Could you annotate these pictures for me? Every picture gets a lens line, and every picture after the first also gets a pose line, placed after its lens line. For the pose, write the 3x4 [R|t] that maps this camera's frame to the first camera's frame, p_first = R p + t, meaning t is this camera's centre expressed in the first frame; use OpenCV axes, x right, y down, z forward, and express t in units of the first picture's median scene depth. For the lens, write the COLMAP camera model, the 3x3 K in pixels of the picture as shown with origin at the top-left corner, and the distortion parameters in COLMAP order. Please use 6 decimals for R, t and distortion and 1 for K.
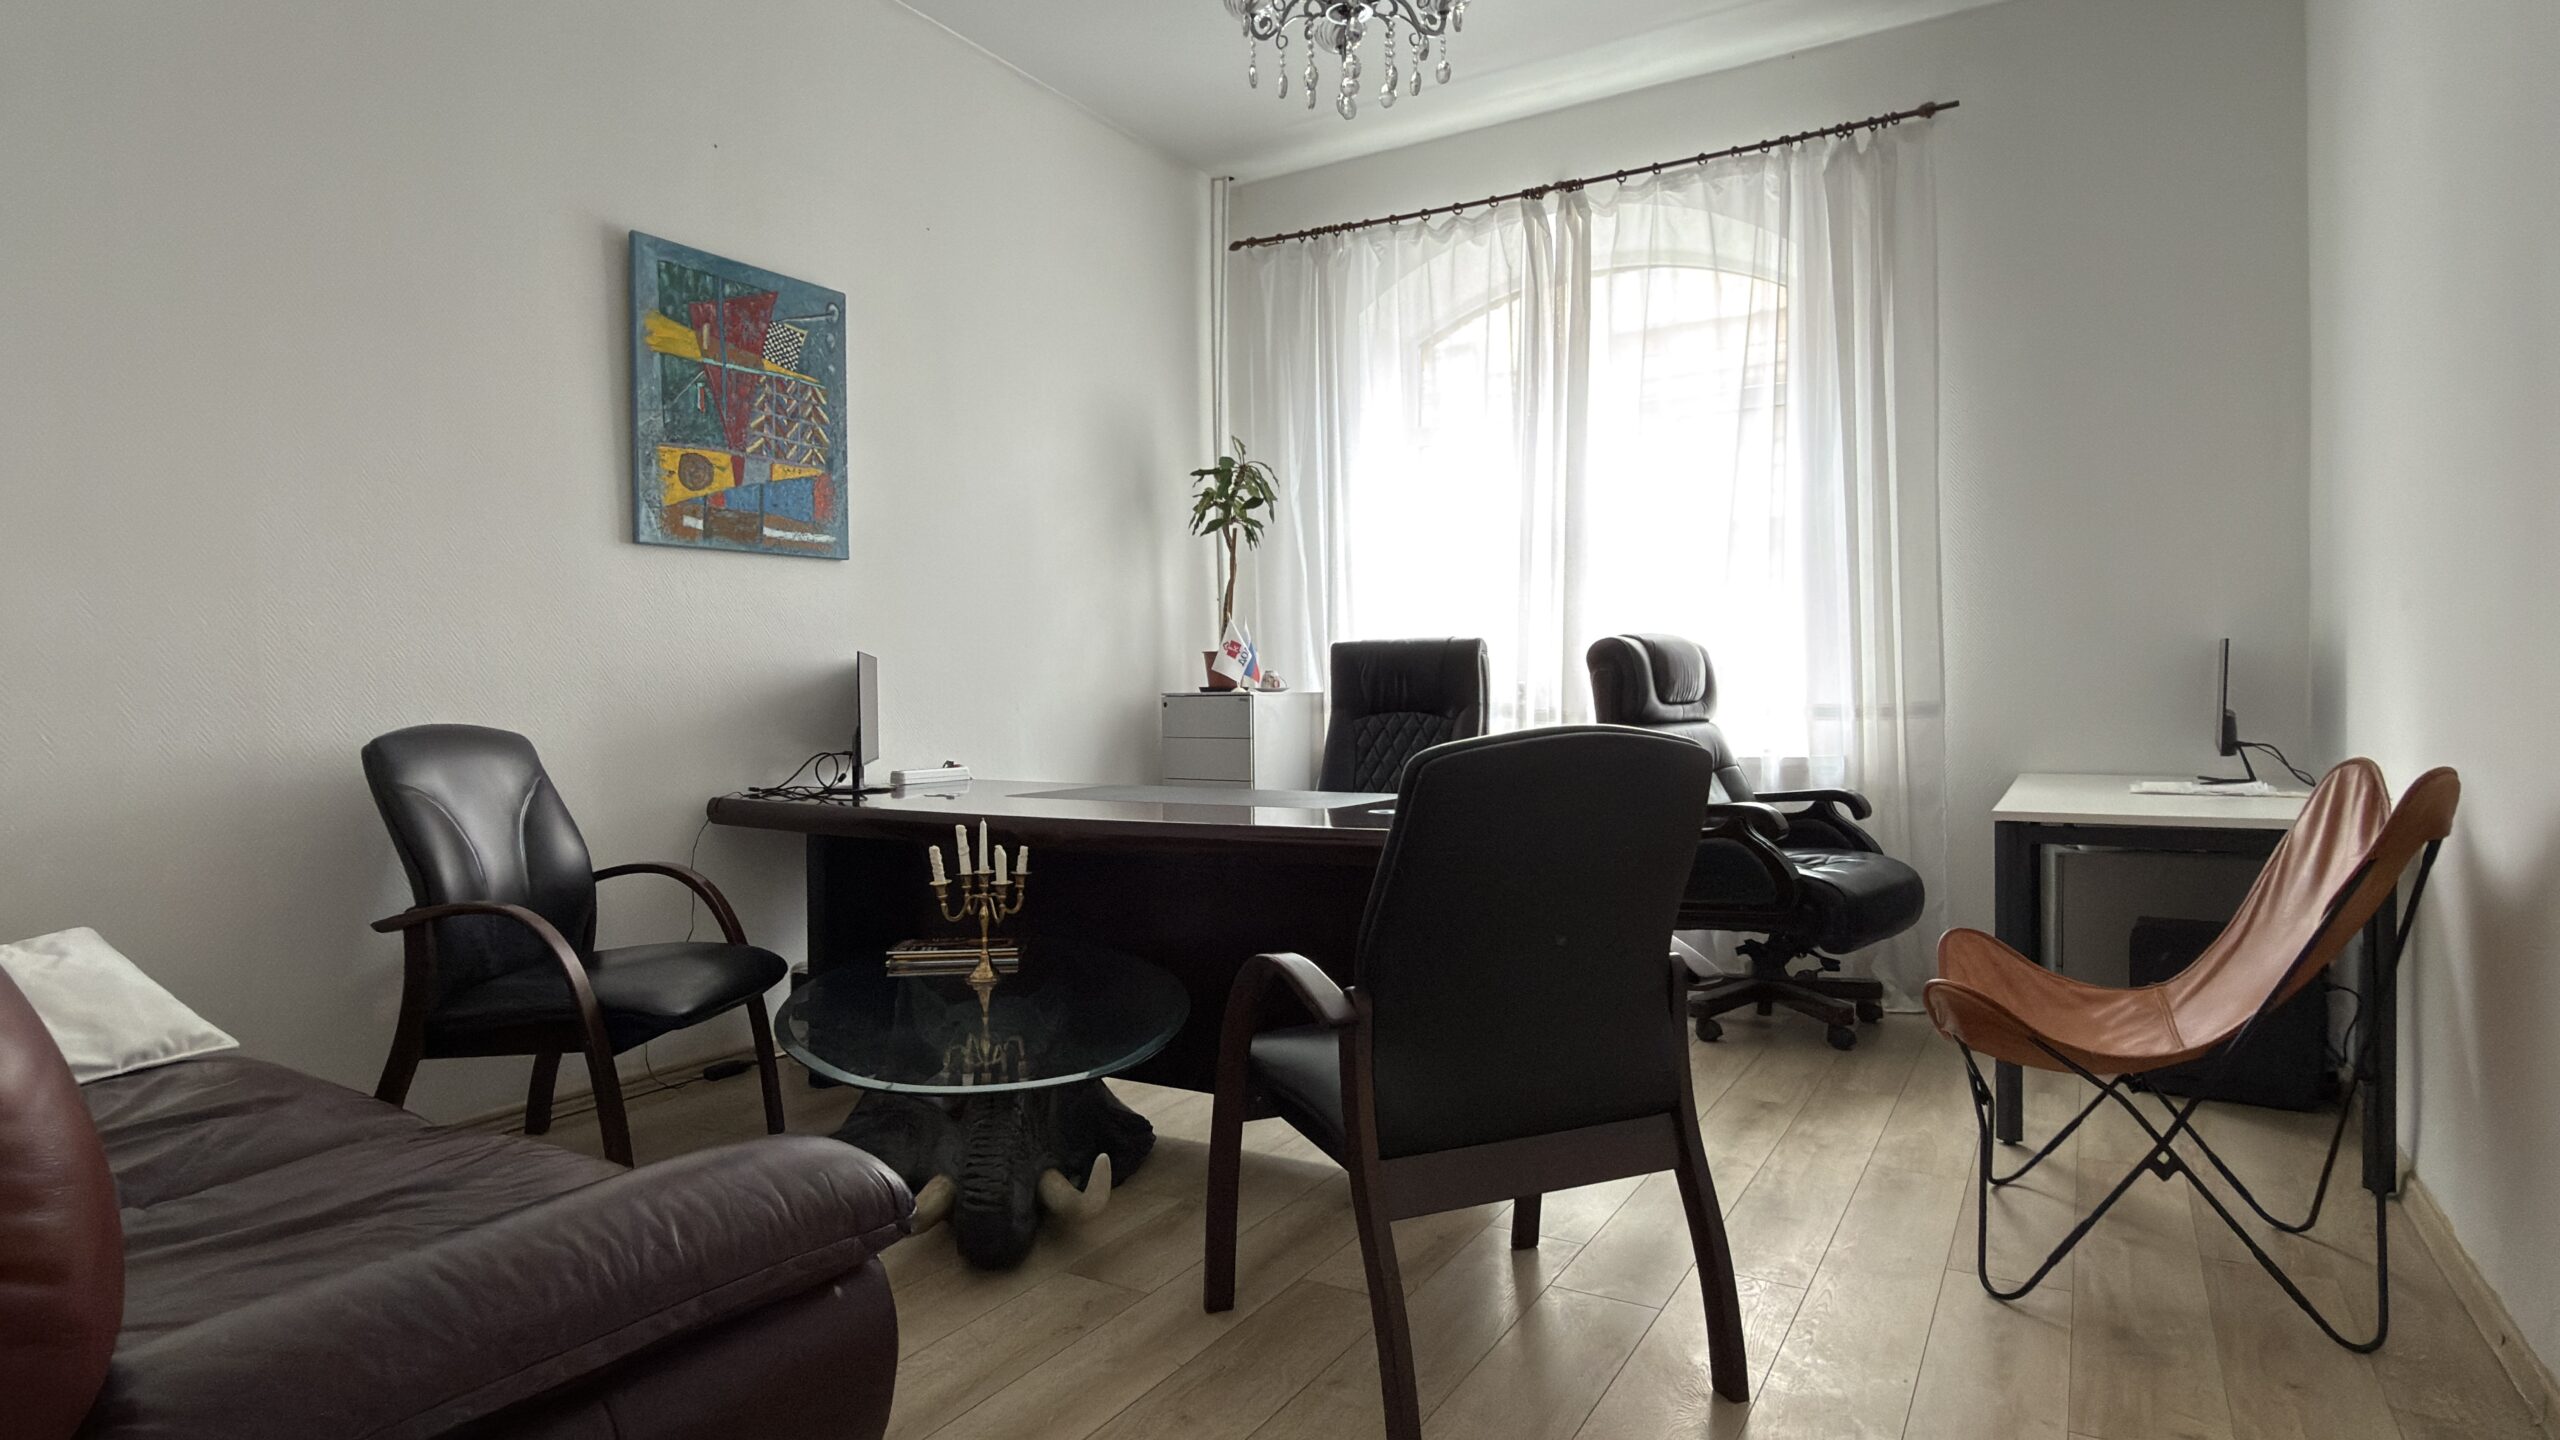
lens RADIAL K [[1372.0, 0, 1280.0], [0, 1372.0, 720.0], [0, 0, 1]] dist [0.006918, 0.000728]
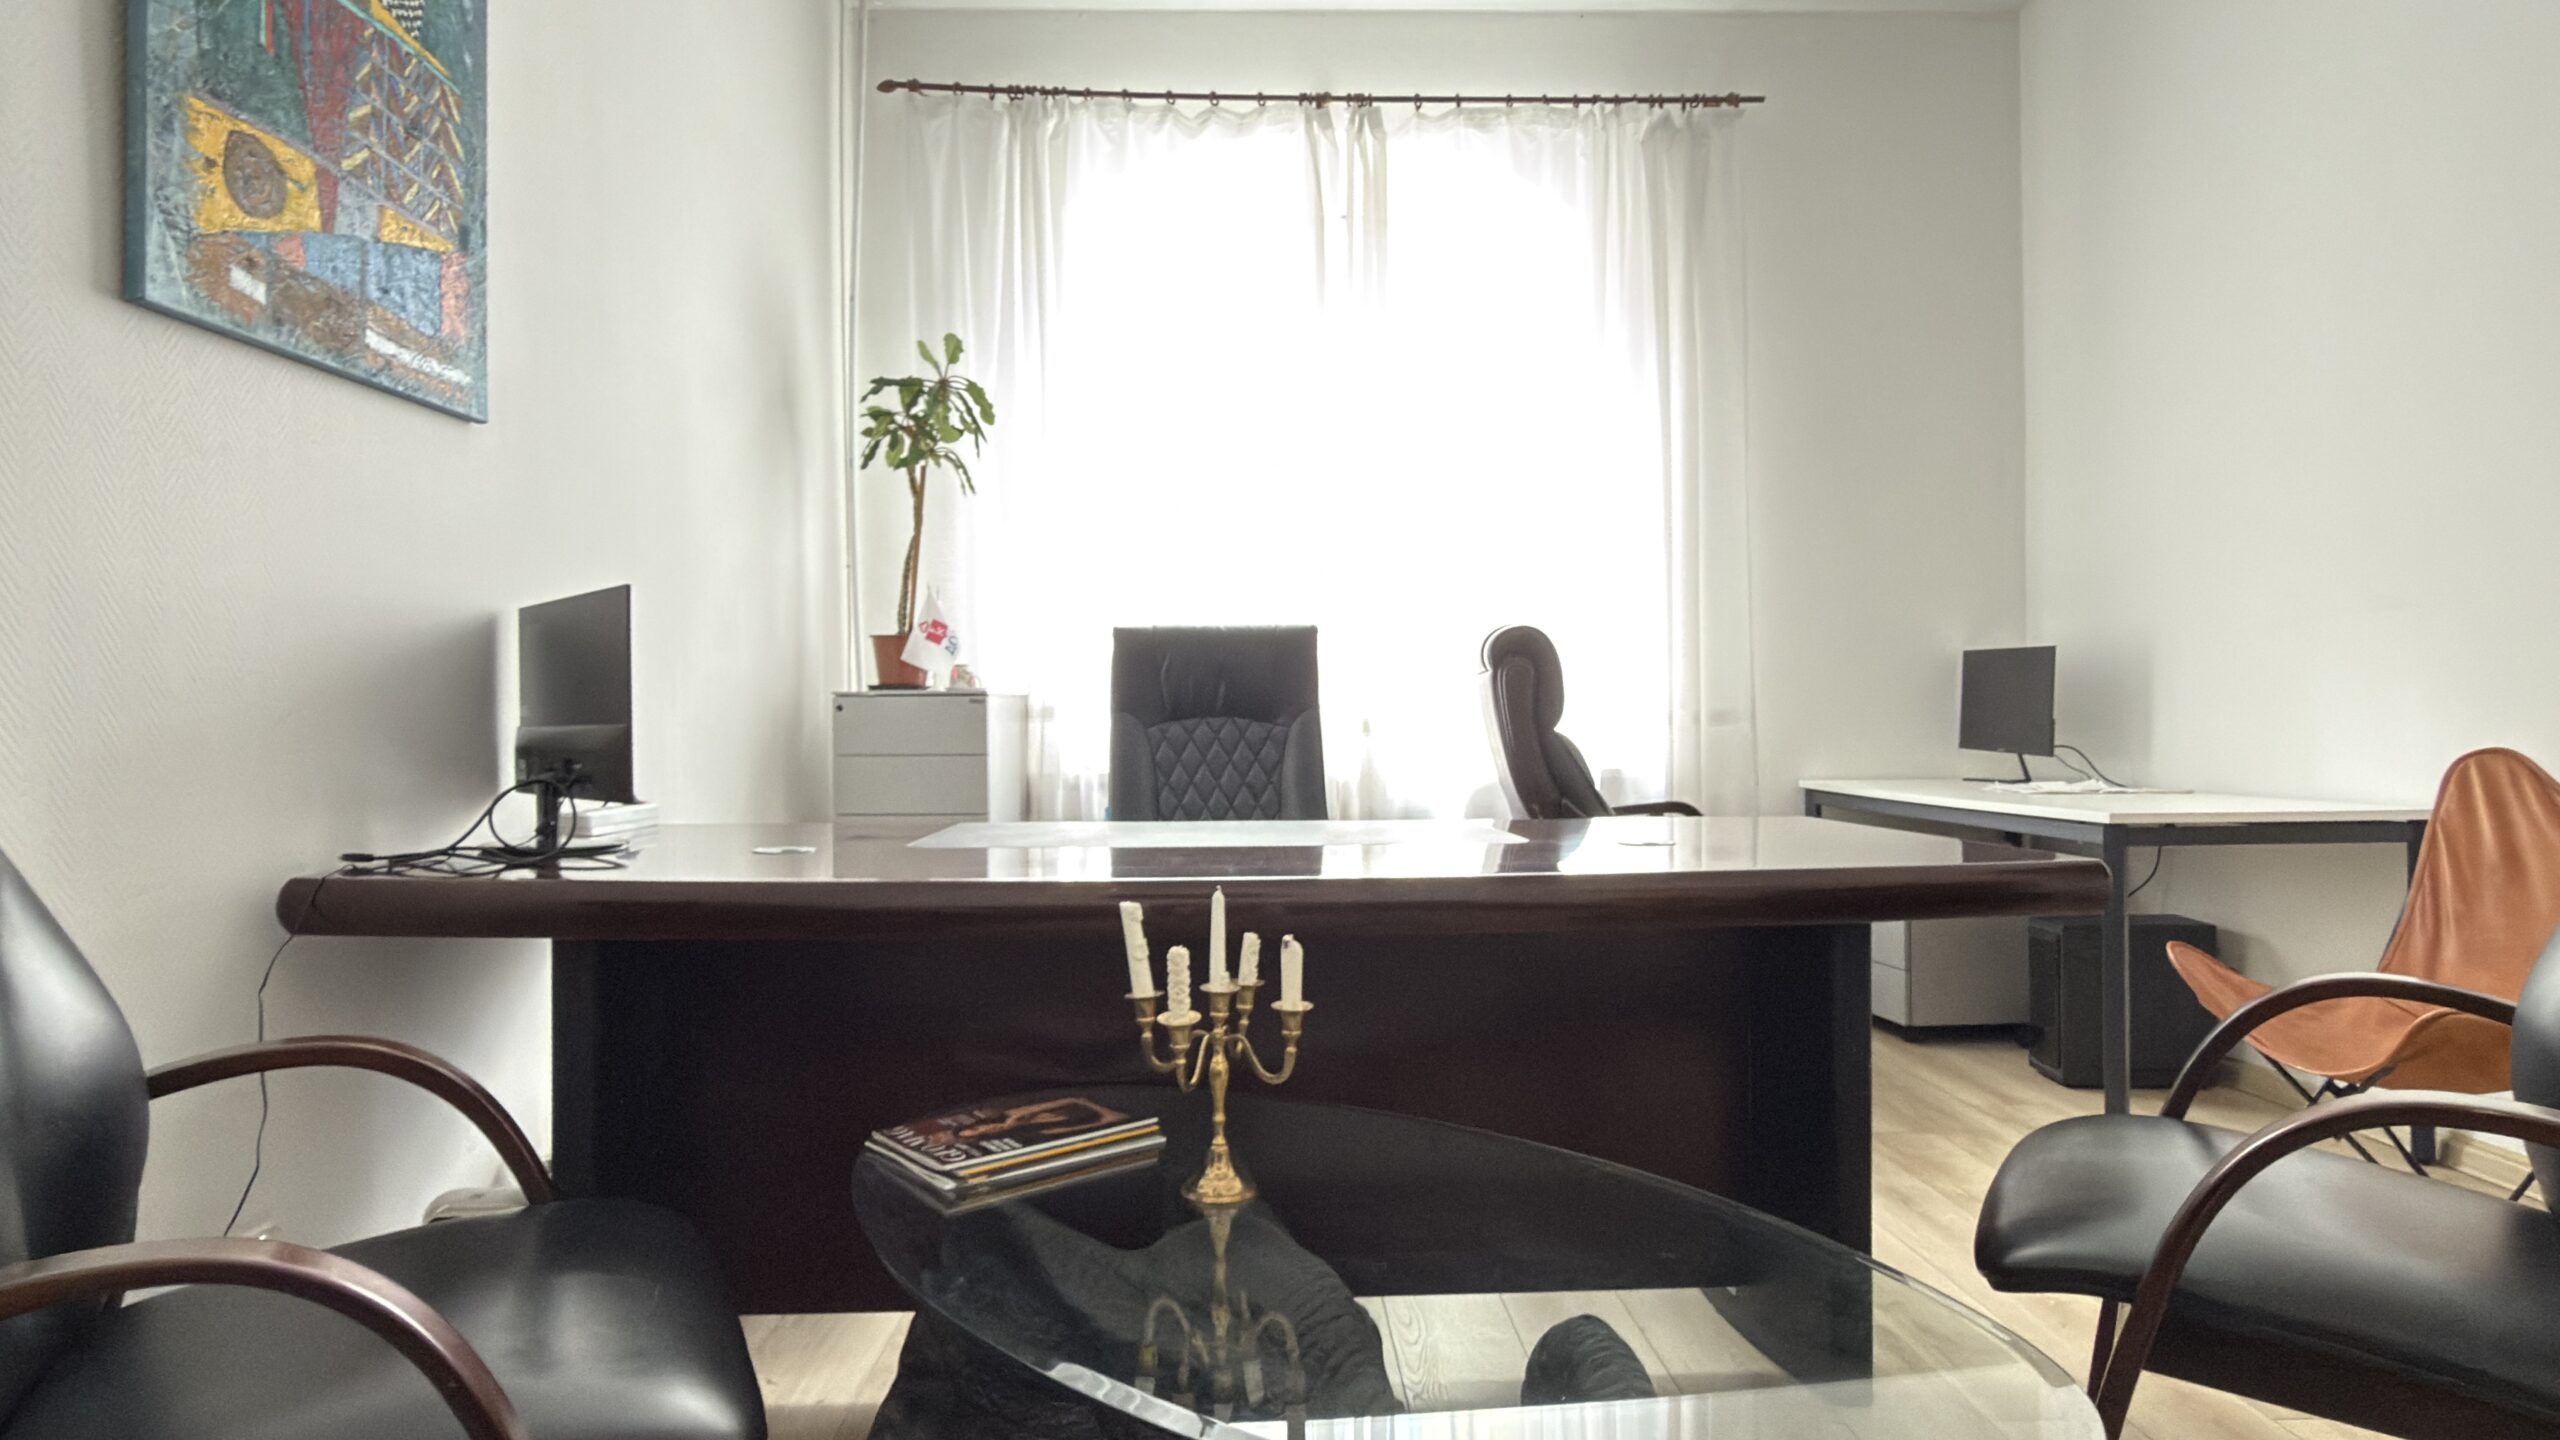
lens RADIAL K [[1372.0, 0, 1280.0], [0, 1372.0, 720.0], [0, 0, 1]] dist [0.006918, 0.000728]
pose [[0.848256, 0.004208, 0.529569, -0.347422], [0.006983, 0.999793, -0.019129, 0.012811], [-0.529540, 0.019924, 0.848051, 0.391657]]
